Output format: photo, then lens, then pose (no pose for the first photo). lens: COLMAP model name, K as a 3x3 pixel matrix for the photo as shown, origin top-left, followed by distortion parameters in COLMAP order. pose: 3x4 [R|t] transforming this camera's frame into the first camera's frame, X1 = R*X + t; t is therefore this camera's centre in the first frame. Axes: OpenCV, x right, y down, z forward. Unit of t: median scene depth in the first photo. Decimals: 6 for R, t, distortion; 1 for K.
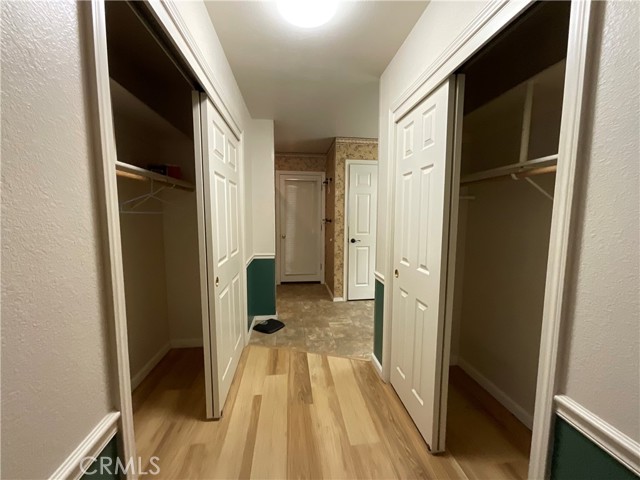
lens RADIAL K [[261.6, 0, 320.4], [0, 261.6, 240.2], [0, 0, 1]] dist [-0.000775, 0.000268]
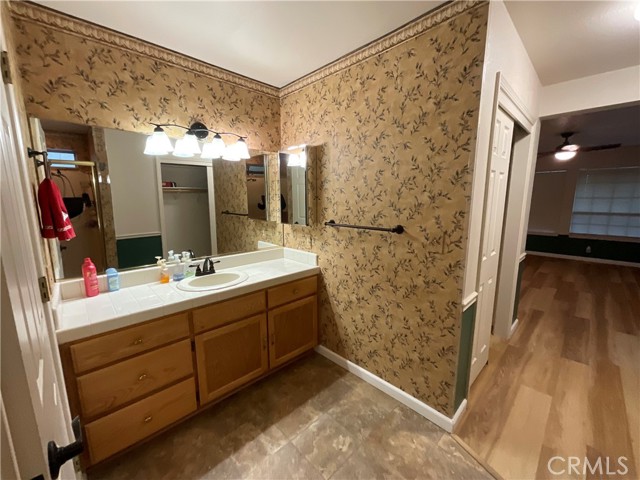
lens RADIAL K [[261.6, 0, 319.6], [0, 261.6, 238.6], [0, 0, 1]] dist [-0.000775, 0.000268]
pose [[-0.605563, -0.128875, 0.785293, -0.075360], [0.078820, 0.972234, 0.220335, -0.247309], [-0.791884, 0.195324, -0.578591, 1.890137]]
